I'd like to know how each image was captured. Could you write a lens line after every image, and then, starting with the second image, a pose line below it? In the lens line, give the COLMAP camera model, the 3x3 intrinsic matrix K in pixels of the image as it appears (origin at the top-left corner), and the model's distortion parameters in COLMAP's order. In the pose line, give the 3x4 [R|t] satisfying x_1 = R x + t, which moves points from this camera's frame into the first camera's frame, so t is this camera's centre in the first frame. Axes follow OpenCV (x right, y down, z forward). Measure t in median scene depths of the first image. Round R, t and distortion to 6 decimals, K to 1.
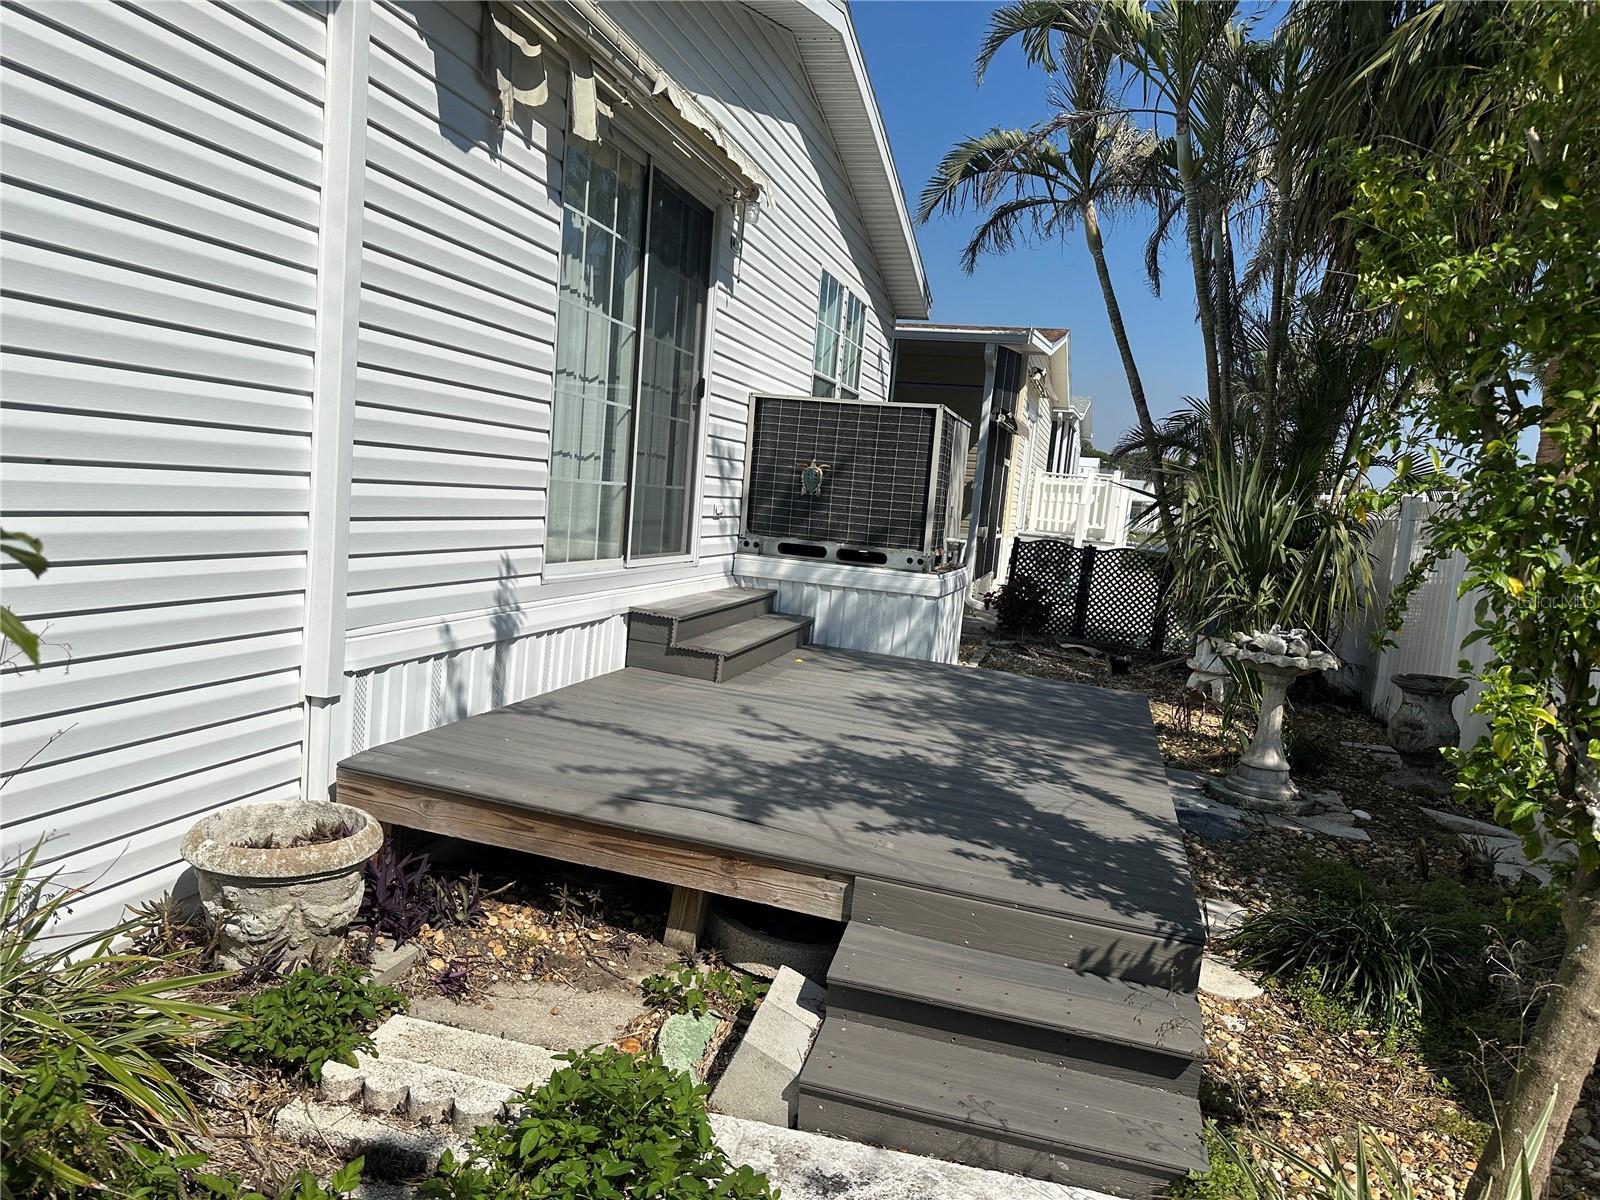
lens RADIAL K [[1124.4, 0, 799.3], [0, 1124.4, 603.1], [0, 0, 1]] dist [0.024660, -0.044663]
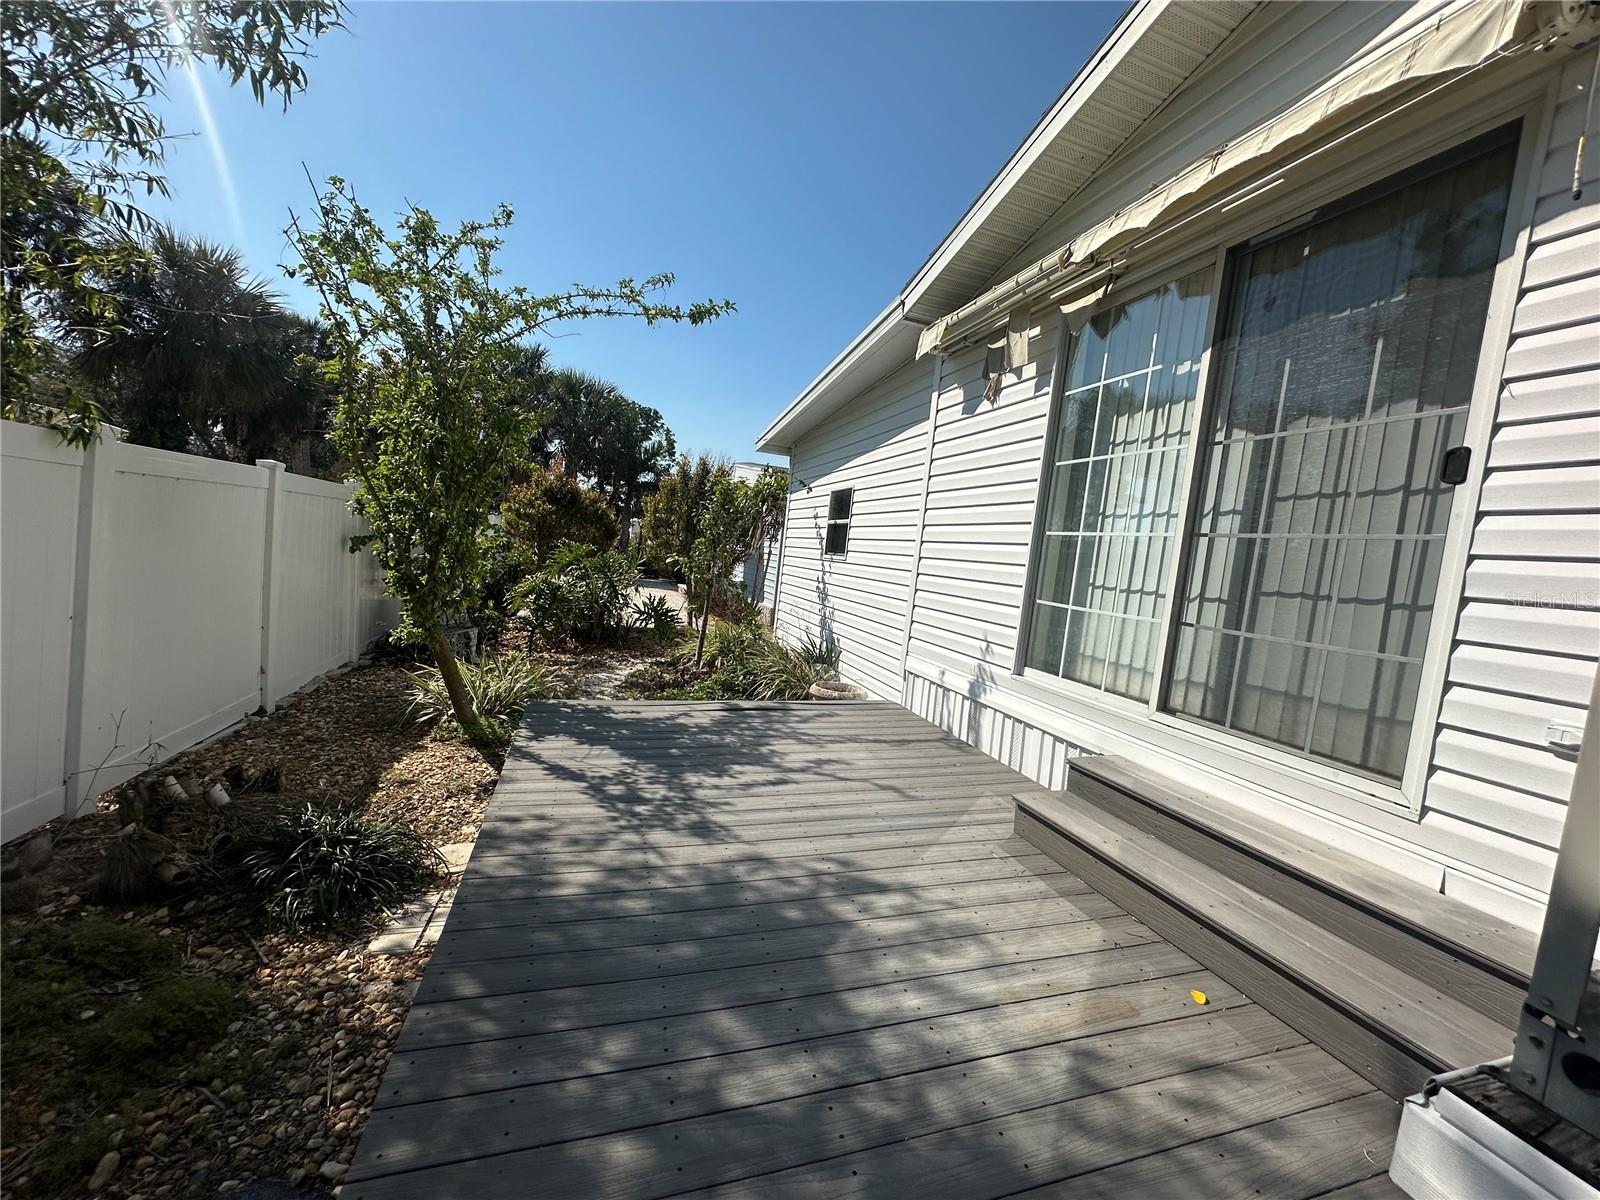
lens RADIAL K [[638.9, 0, 805.2], [0, 638.9, 598.7], [0, 0, 1]] dist [0.001401, 0.000876]
pose [[-0.817859, -0.126787, -0.561277, 0.479175], [-0.228889, 0.966615, 0.115175, -0.165334], [0.527936, 0.222667, -0.819575, 1.713454]]
